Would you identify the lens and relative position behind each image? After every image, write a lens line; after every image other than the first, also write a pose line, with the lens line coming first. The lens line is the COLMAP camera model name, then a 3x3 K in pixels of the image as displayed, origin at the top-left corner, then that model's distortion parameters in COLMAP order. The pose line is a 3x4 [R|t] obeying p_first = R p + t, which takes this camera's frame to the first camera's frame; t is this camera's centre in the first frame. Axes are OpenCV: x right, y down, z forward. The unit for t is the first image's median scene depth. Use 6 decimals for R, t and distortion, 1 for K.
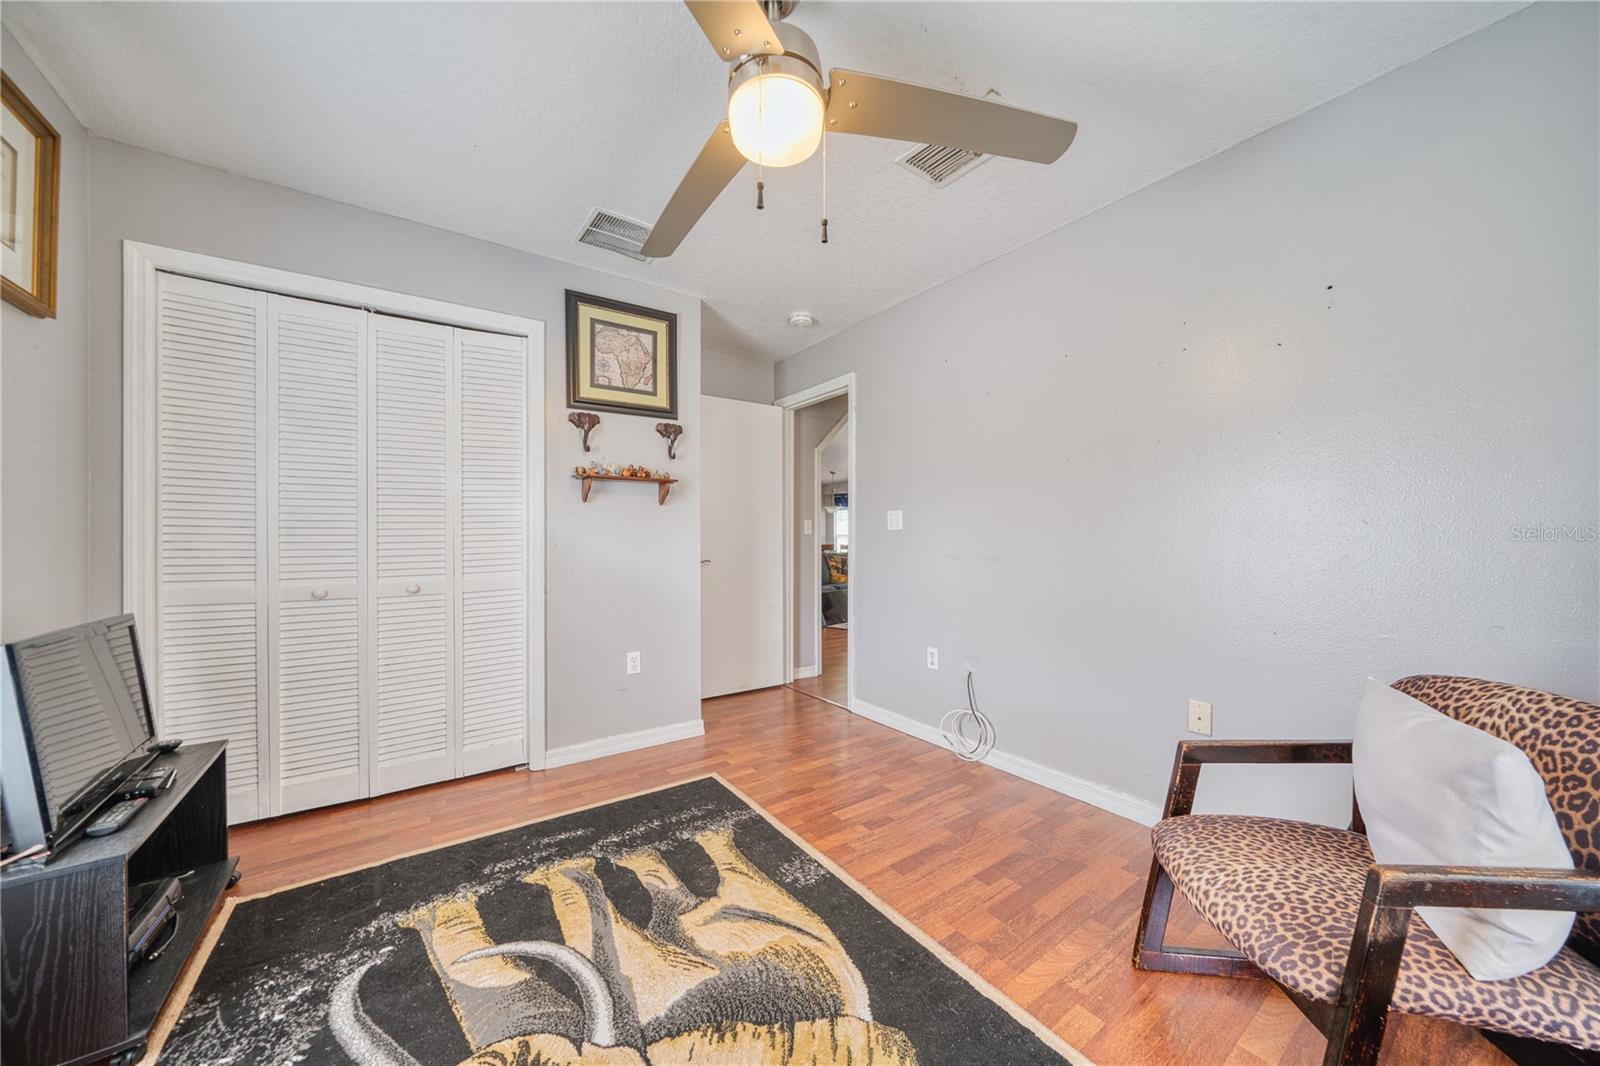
lens RADIAL K [[554.6, 0, 799.1], [0, 554.6, 540.1], [0, 0, 1]] dist [-0.004562, 0.000248]
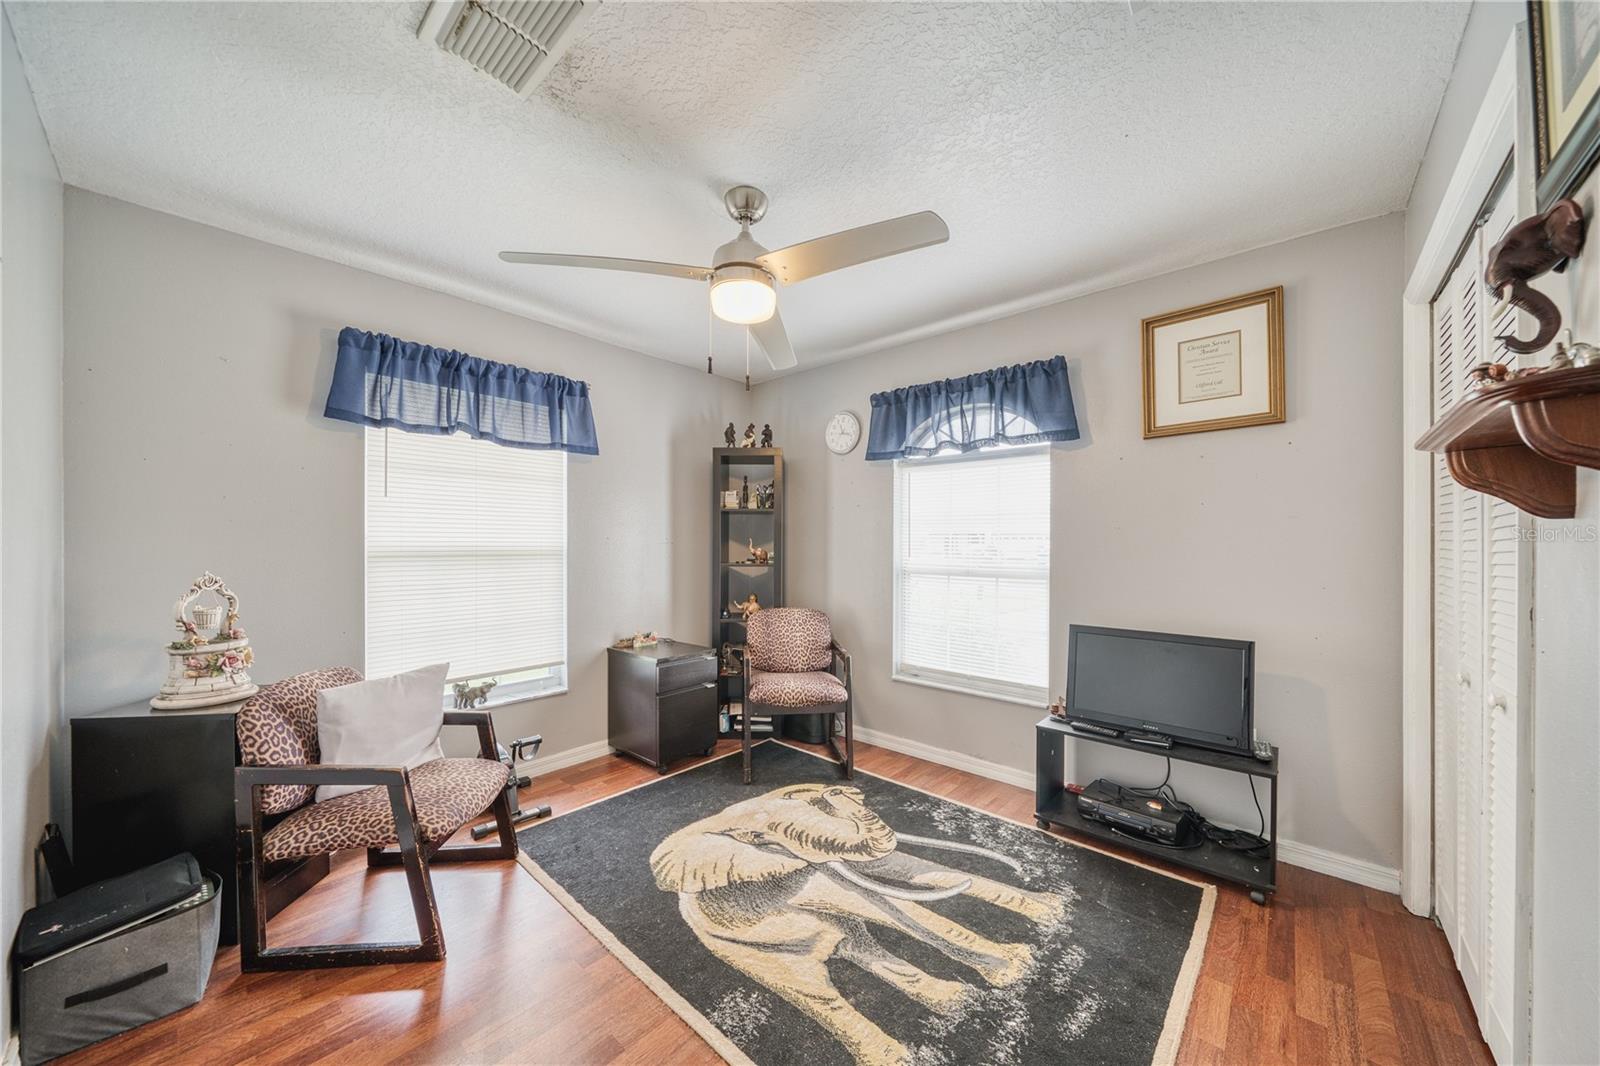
lens RADIAL K [[554.6, 0, 794.6], [0, 554.6, 543.7], [0, 0, 1]] dist [-0.004562, 0.000248]
pose [[-0.977431, 0.003451, -0.211224, 0.109955], [0.005293, 0.999953, -0.008159, -0.089015], [0.211186, -0.009093, -0.977404, 2.061148]]
